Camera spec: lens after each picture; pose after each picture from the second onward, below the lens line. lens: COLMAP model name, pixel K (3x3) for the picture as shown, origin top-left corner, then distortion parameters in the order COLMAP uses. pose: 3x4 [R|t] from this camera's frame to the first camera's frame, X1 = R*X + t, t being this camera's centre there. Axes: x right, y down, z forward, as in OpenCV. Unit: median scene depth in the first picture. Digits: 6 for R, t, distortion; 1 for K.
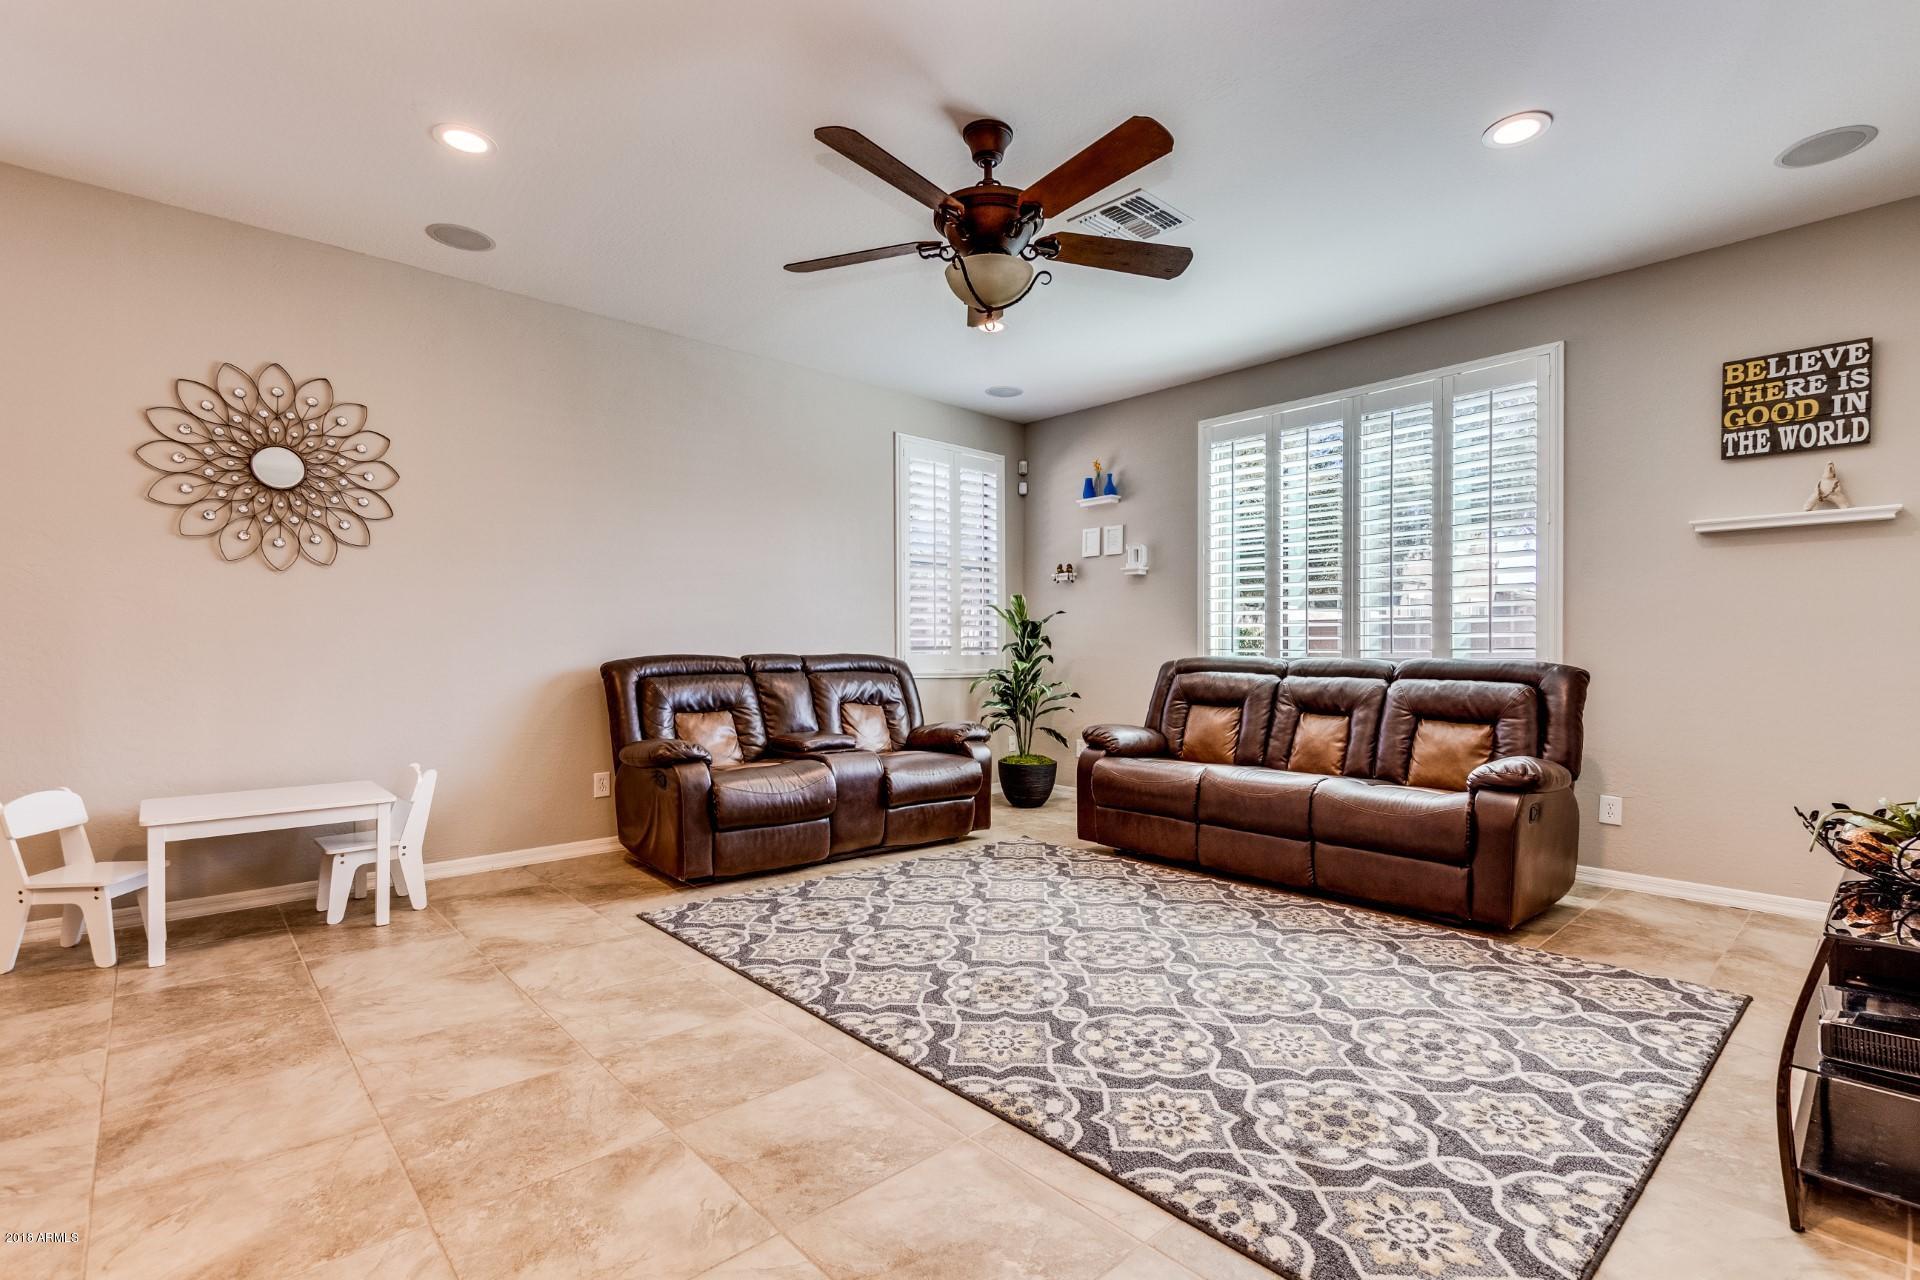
lens RADIAL K [[862.8, 0, 965.0], [0, 862.8, 643.4], [0, 0, 1]] dist [0.002024, -0.000910]
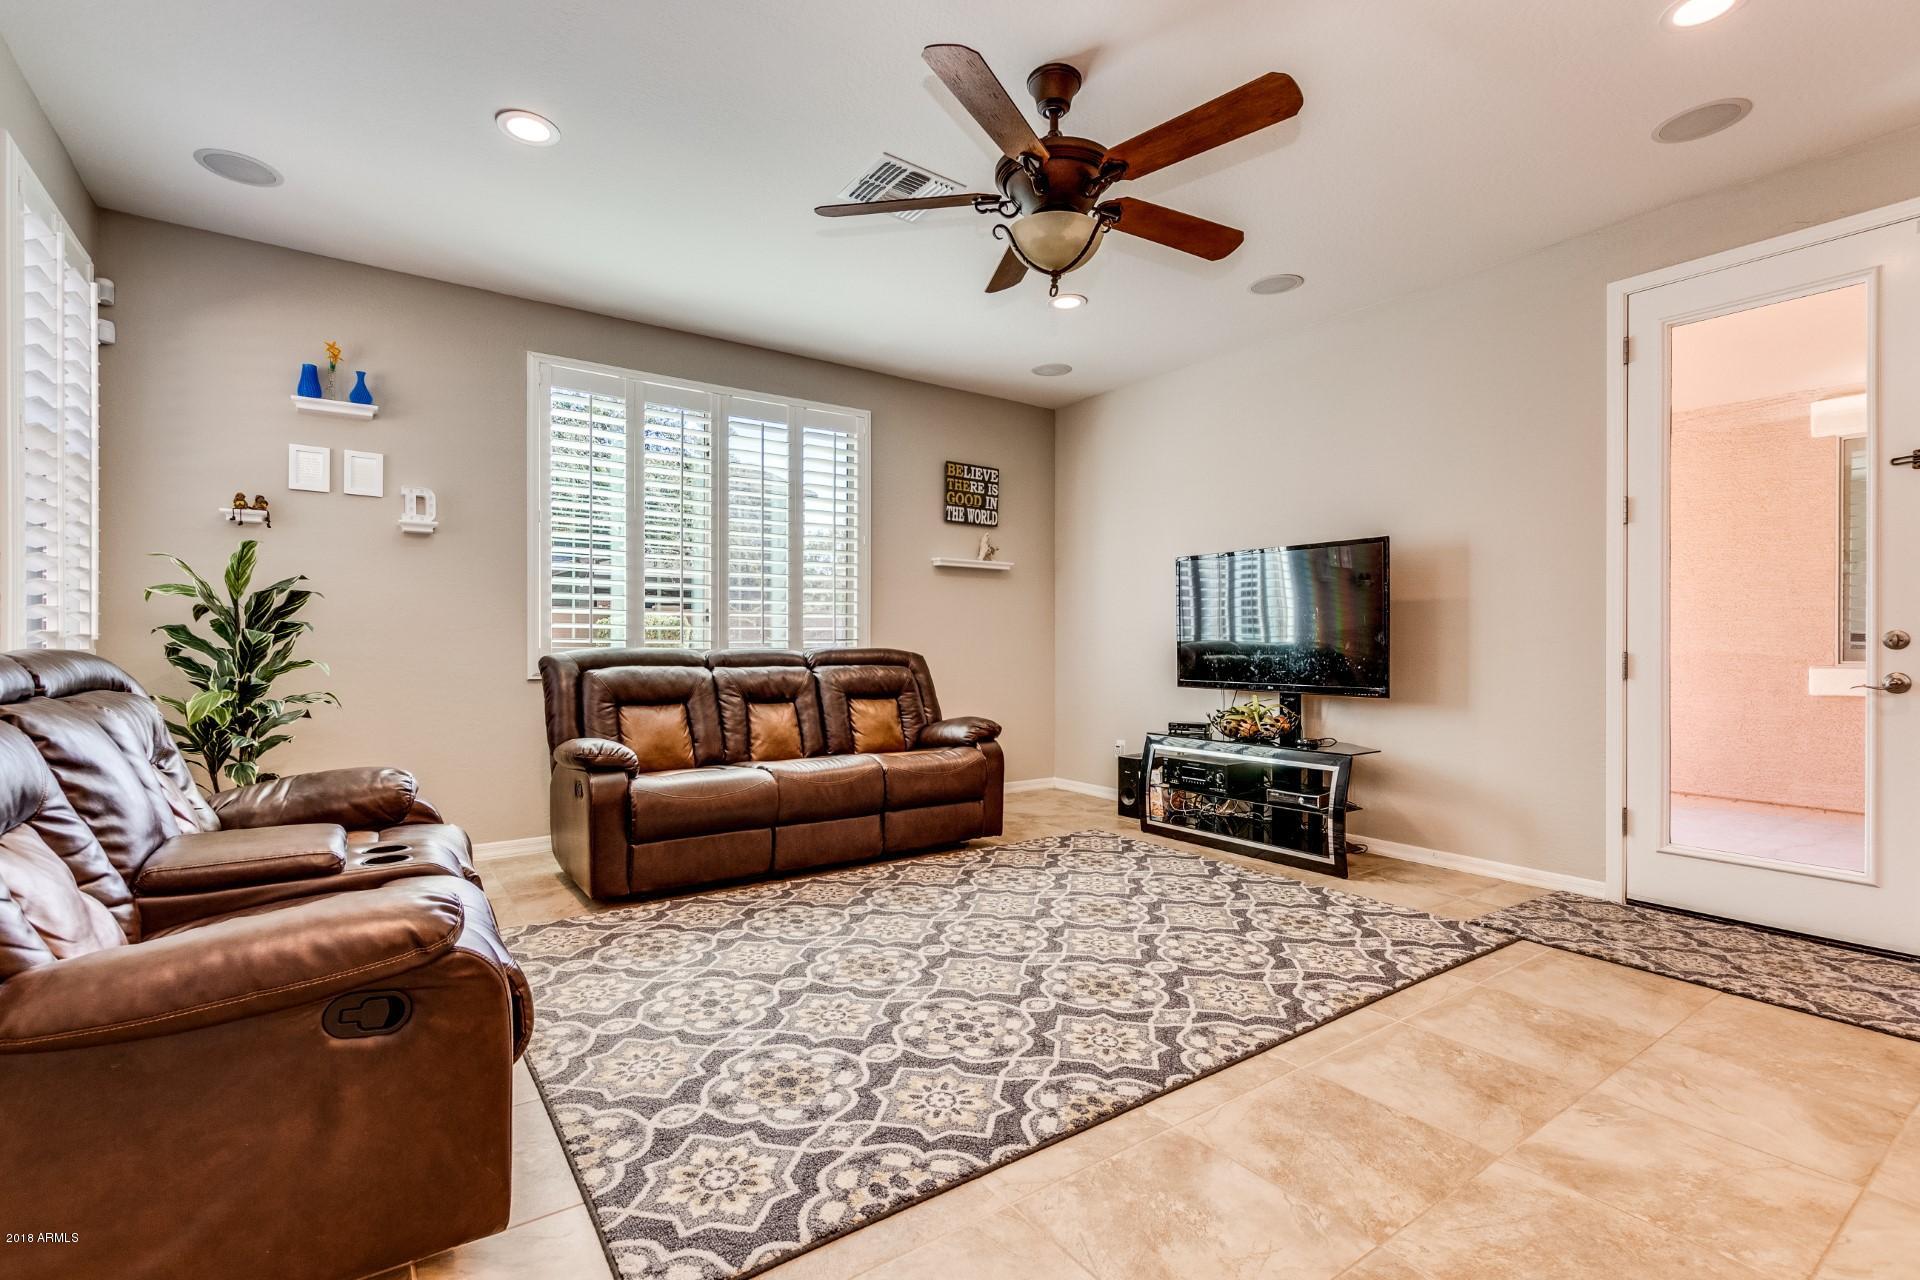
lens RADIAL K [[862.8, 0, 965.0], [0, 862.8, 643.4], [0, 0, 1]] dist [0.002024, -0.000910]
pose [[0.138794, -0.002751, 0.990317, -0.787966], [-0.009917, 0.999942, 0.004168, 0.005386], [-0.990272, -0.010399, 0.138759, 0.848970]]
